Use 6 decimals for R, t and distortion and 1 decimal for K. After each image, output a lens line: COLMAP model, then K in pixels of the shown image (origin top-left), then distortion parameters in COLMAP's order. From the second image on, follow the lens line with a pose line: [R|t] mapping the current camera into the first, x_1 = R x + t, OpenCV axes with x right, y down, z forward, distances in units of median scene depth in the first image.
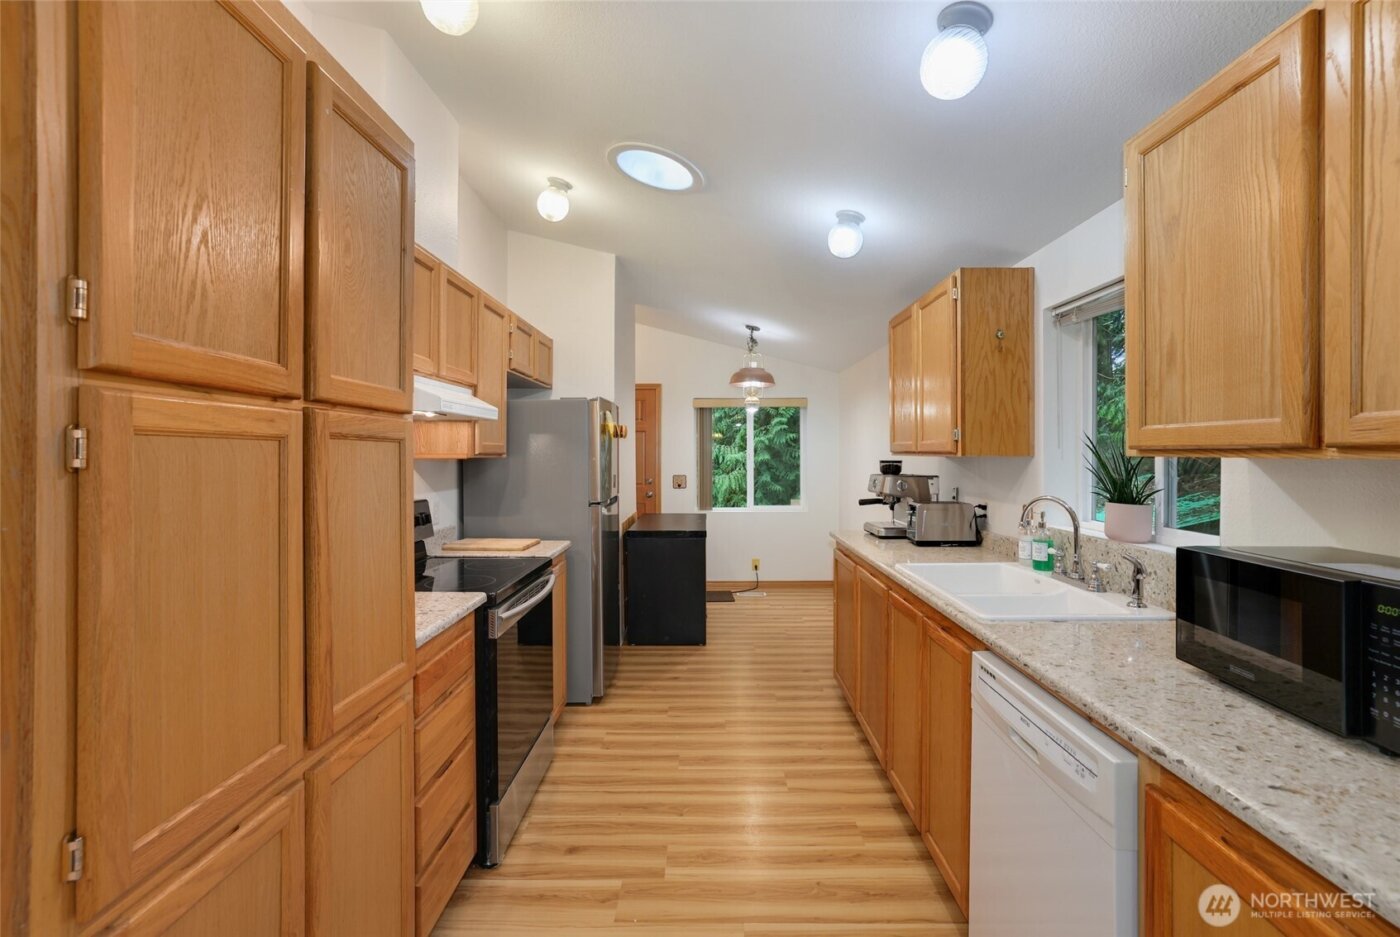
lens RADIAL K [[603.8, 0, 710.1], [0, 603.8, 448.4], [0, 0, 1]] dist [-0.023493, 0.001829]
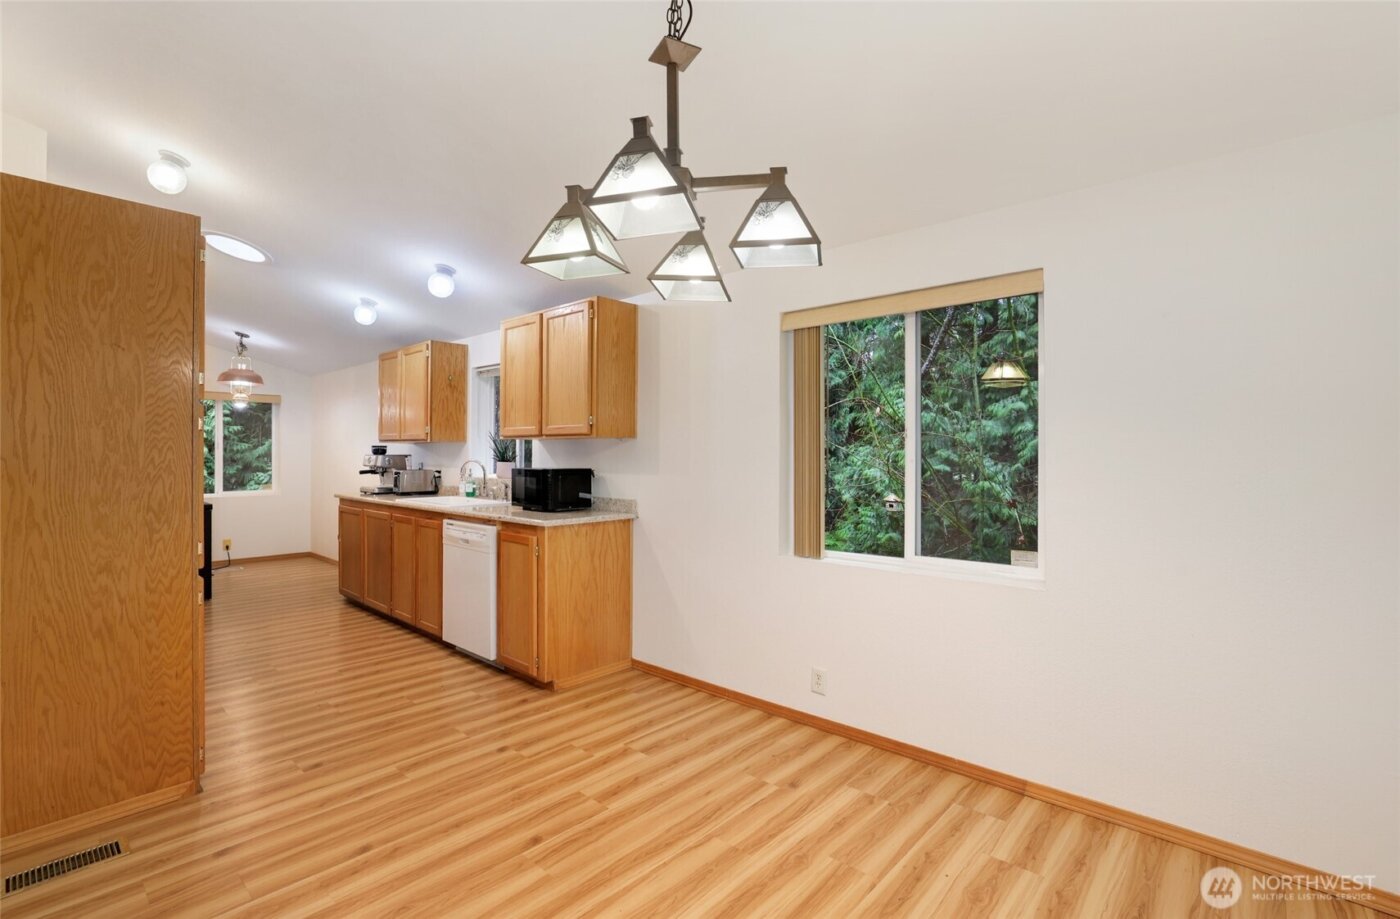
lens RADIAL K [[633.7, 0, 693.7], [0, 633.7, 450.6], [0, 0, 1]] dist [-0.023911, -0.000027]
pose [[0.662316, 0.006468, 0.749196, -0.497655], [-0.008555, 0.999963, -0.001069, 0.036002], [-0.749175, -0.005702, 0.662347, -0.893137]]
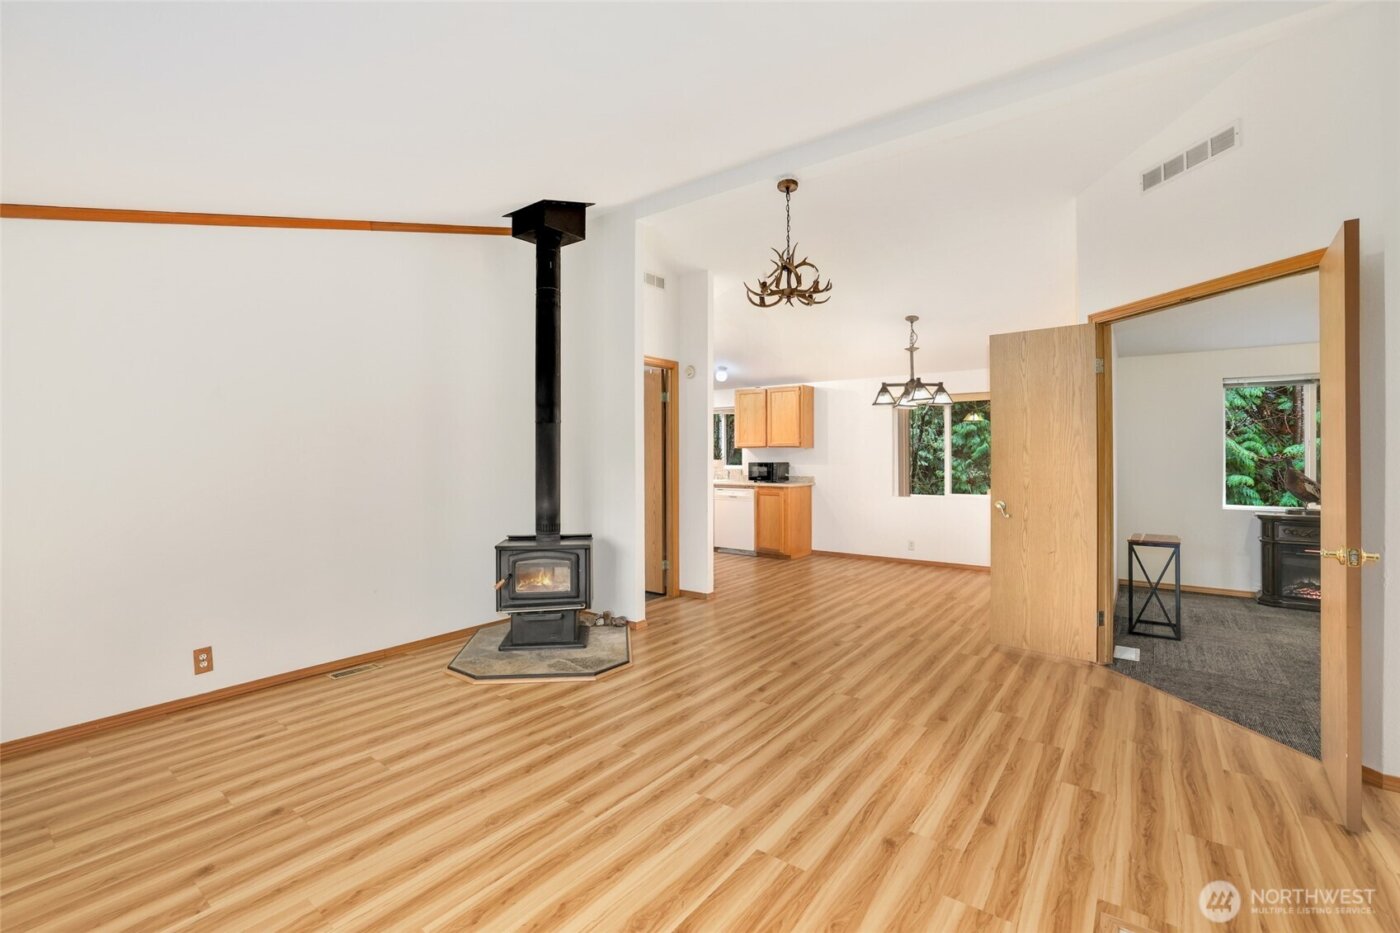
lens RADIAL K [[603.8, 0, 700.5], [0, 603.8, 456.6], [0, 0, 1]] dist [-0.023493, 0.001829]
pose [[0.591933, 0.000196, 0.805987, -2.316286], [-0.004594, 0.999985, 0.003131, 0.044567], [-0.805974, -0.005557, 0.591924, -1.163128]]
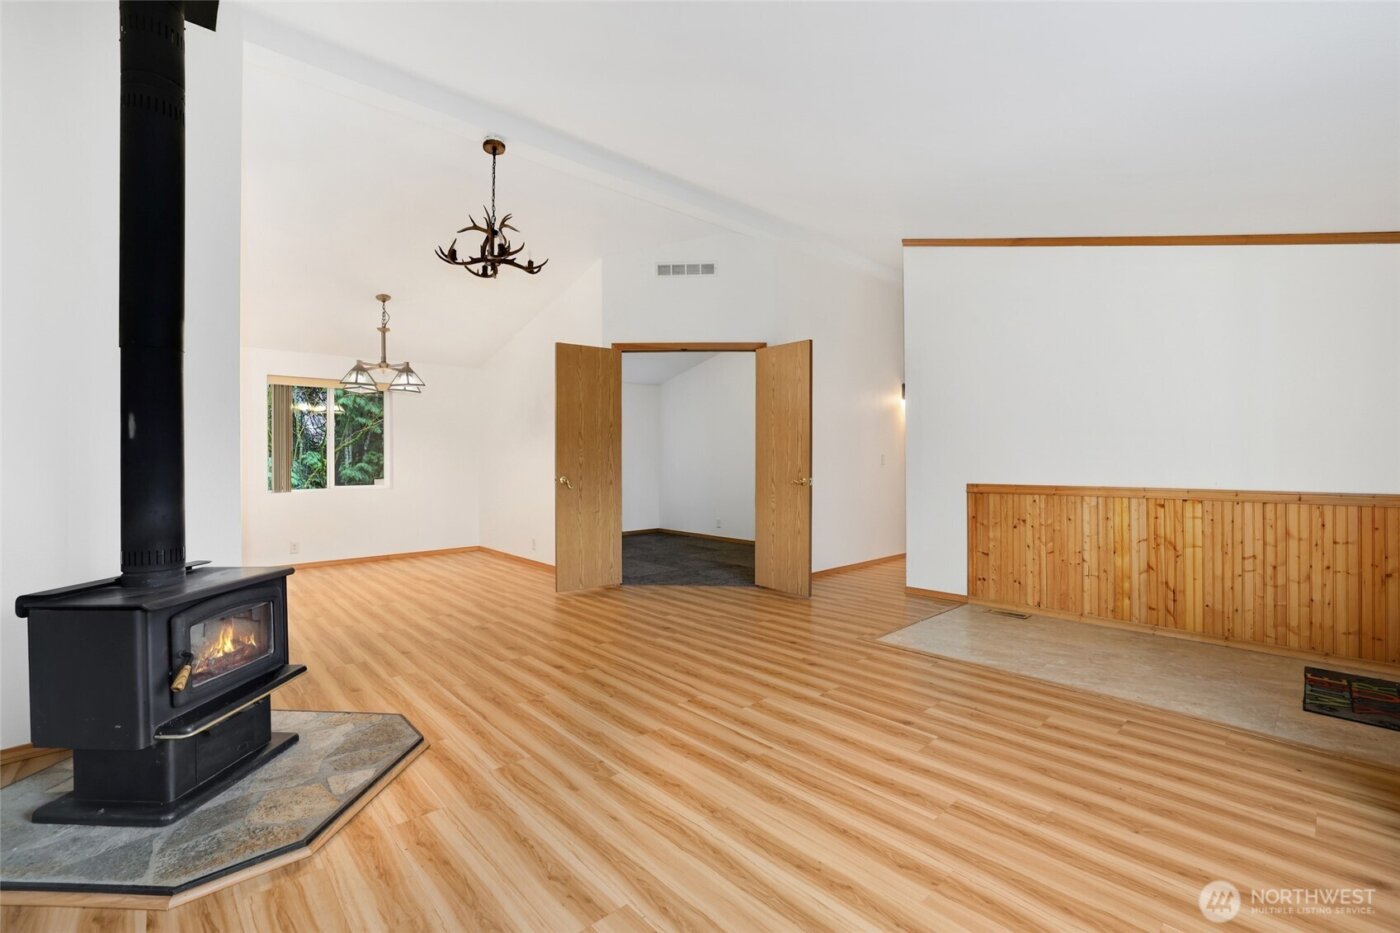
lens RADIAL K [[603.8, 0, 696.9], [0, 603.8, 455.6], [0, 0, 1]] dist [-0.023493, 0.001829]
pose [[-0.683734, 0.009878, 0.729665, -2.317633], [-0.000714, 0.999899, -0.014205, 0.123535], [-0.729731, -0.010233, -0.683657, 0.174025]]
